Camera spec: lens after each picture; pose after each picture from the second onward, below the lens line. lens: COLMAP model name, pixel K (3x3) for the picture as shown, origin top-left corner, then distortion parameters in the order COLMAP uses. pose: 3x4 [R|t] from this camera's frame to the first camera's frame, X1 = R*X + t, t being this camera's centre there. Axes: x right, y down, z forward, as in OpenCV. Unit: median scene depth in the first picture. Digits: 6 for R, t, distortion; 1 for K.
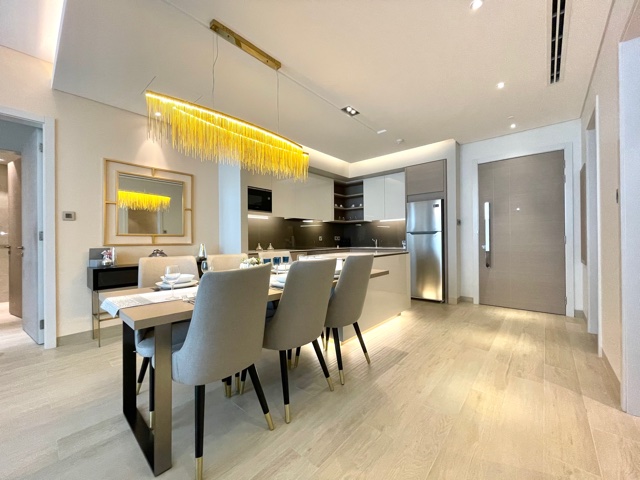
lens RADIAL K [[259.1, 0, 320.0], [0, 259.1, 240.0], [0, 0, 1]] dist [0.001082, 0.000124]
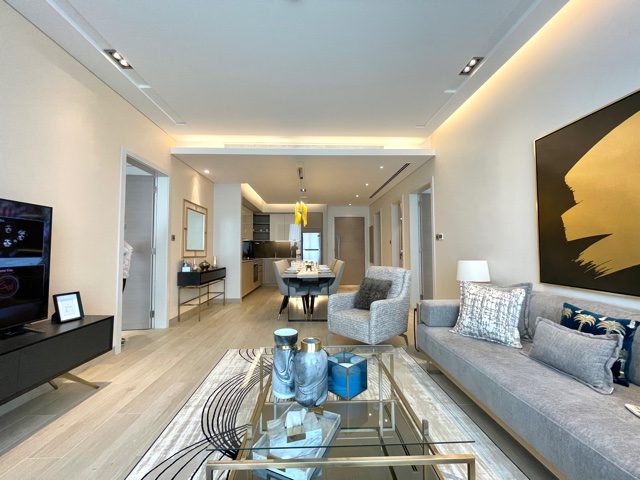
lens RADIAL K [[259.1, 0, 320.0], [0, 259.1, 240.0], [0, 0, 1]] dist [0.001082, 0.000124]
pose [[0.726843, 0.036919, 0.685811, -0.906197], [-0.001966, 0.998662, -0.051676, -0.001971], [-0.686801, 0.036212, 0.725943, -0.426593]]
